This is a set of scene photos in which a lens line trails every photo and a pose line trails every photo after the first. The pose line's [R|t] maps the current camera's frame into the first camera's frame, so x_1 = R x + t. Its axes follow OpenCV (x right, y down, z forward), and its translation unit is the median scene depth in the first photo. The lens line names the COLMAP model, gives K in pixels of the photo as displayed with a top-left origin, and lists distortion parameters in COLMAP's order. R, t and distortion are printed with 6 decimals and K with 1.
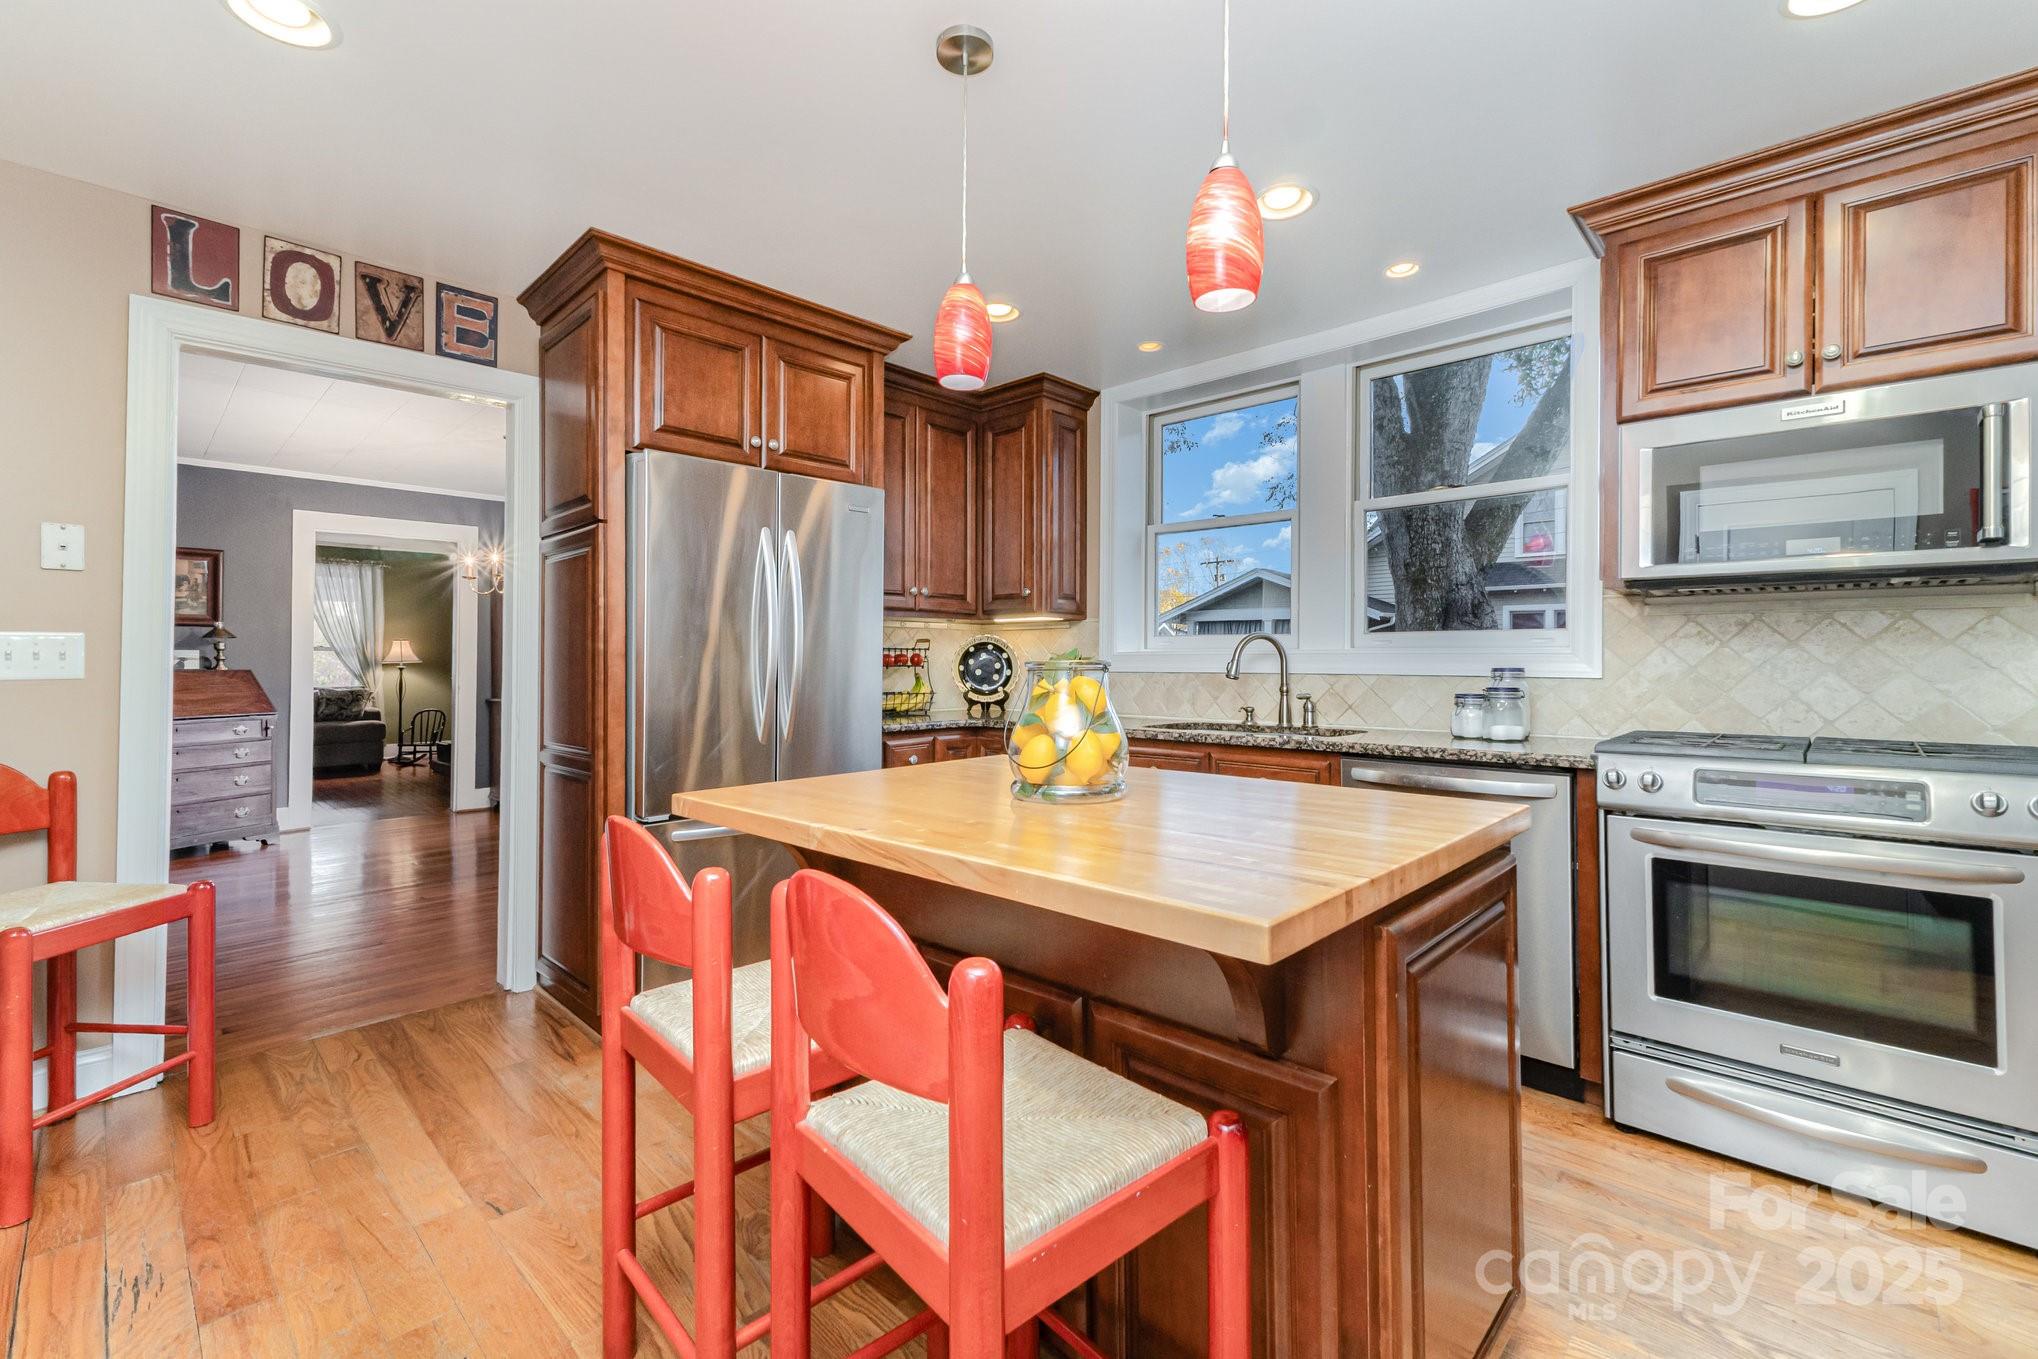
lens RADIAL K [[873.6, 0, 1015.5], [0, 873.6, 648.9], [0, 0, 1]] dist [0.002094, 0.000810]
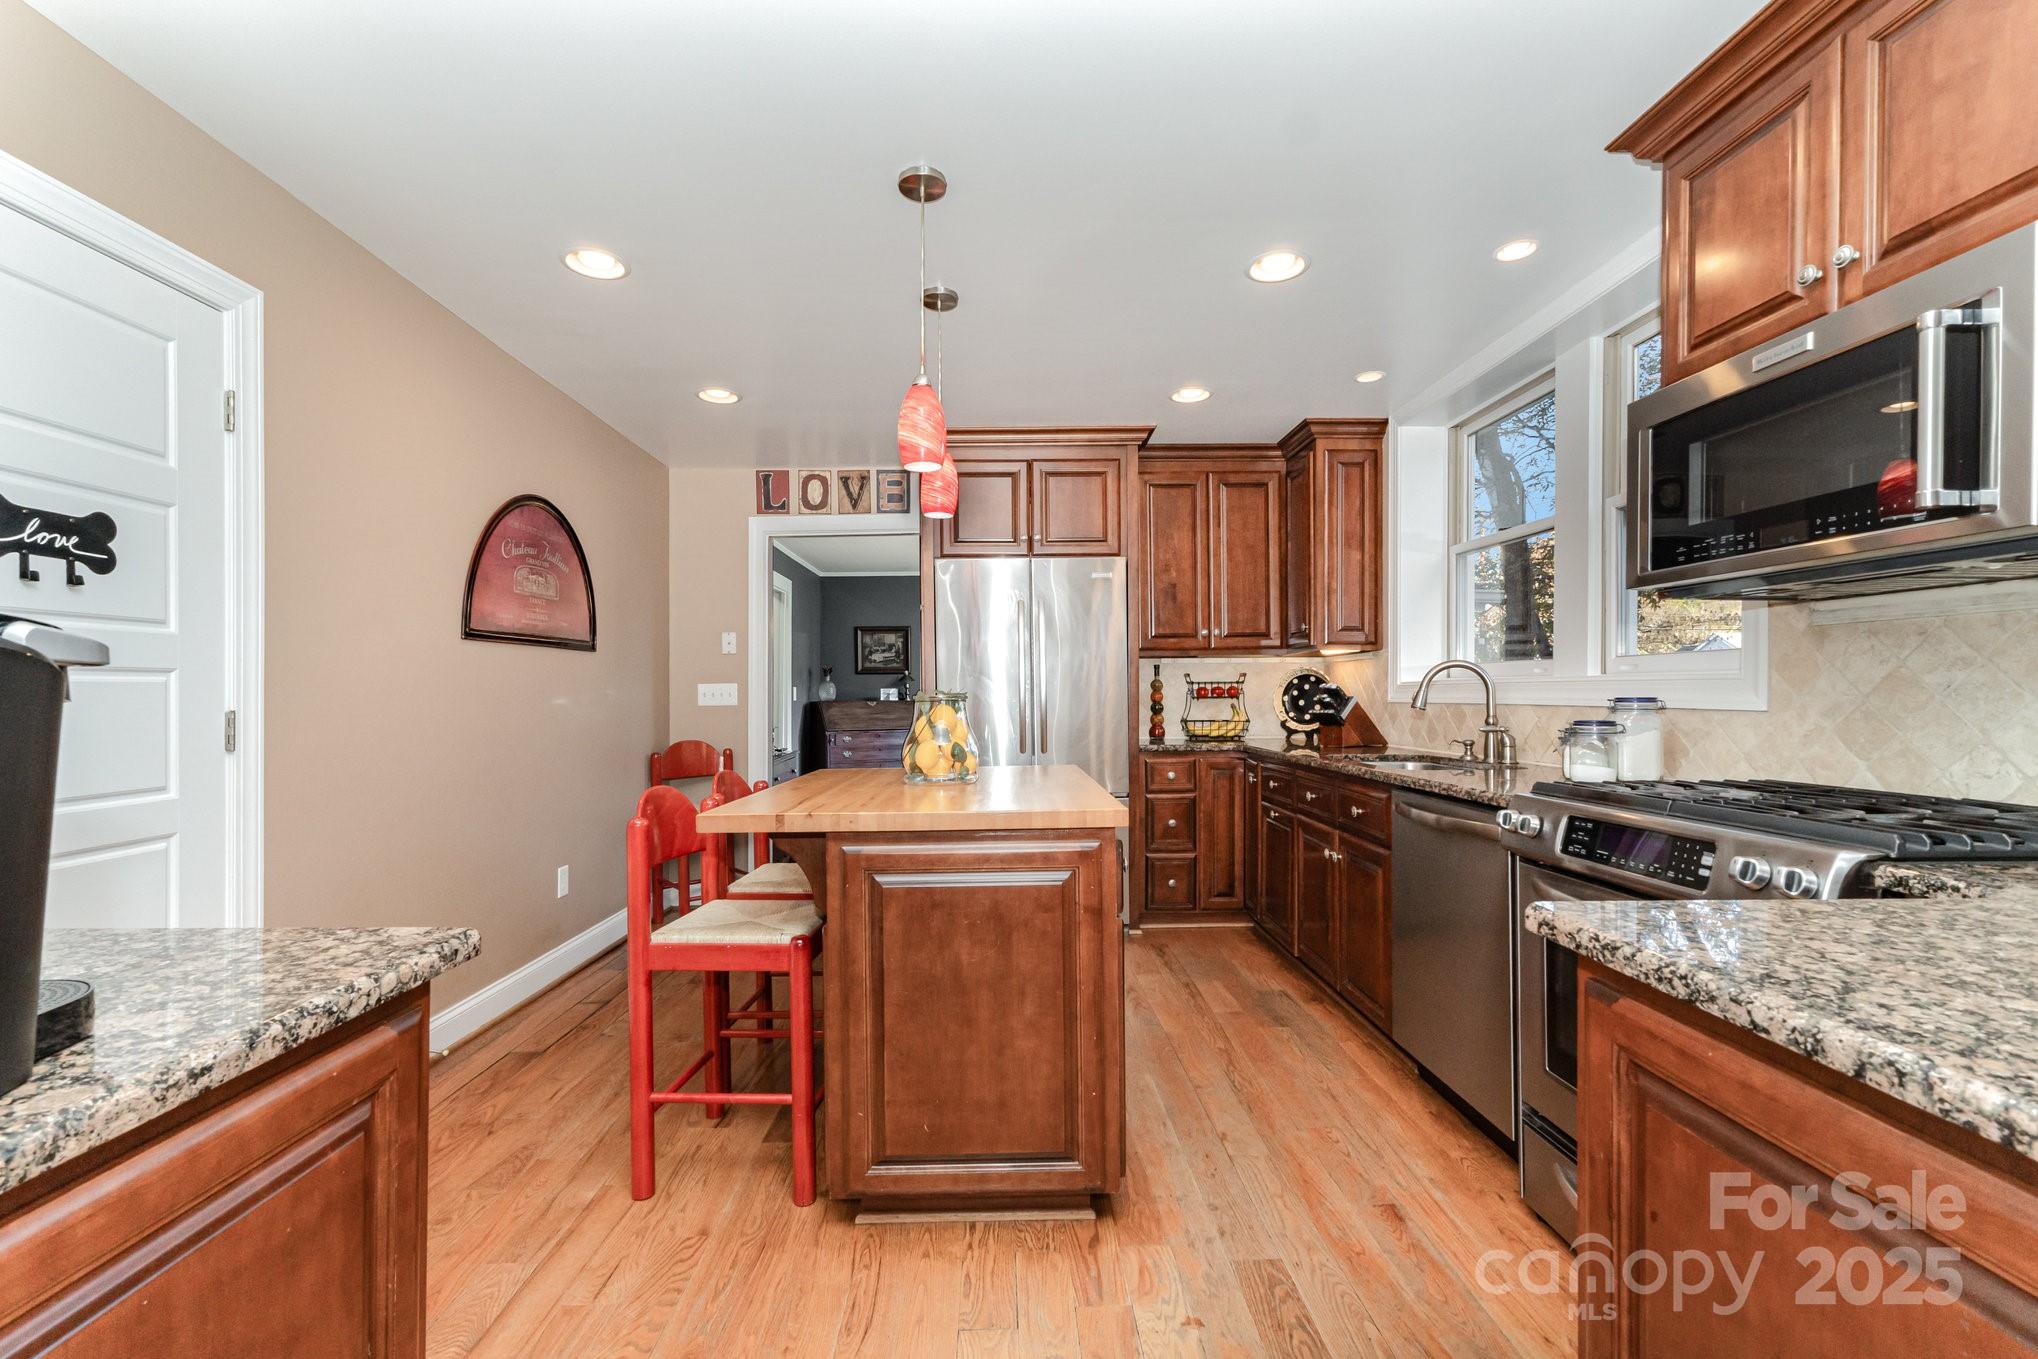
lens RADIAL K [[872.0, 0, 1015.7], [0, 872.0, 704.7], [0, 0, 1]] dist [-0.000844, 0.000028]
pose [[0.701176, 0.001980, -0.712985, 0.739816], [0.018623, 0.999604, 0.021091, 0.000160], [0.712745, -0.028067, 0.700862, 0.006570]]
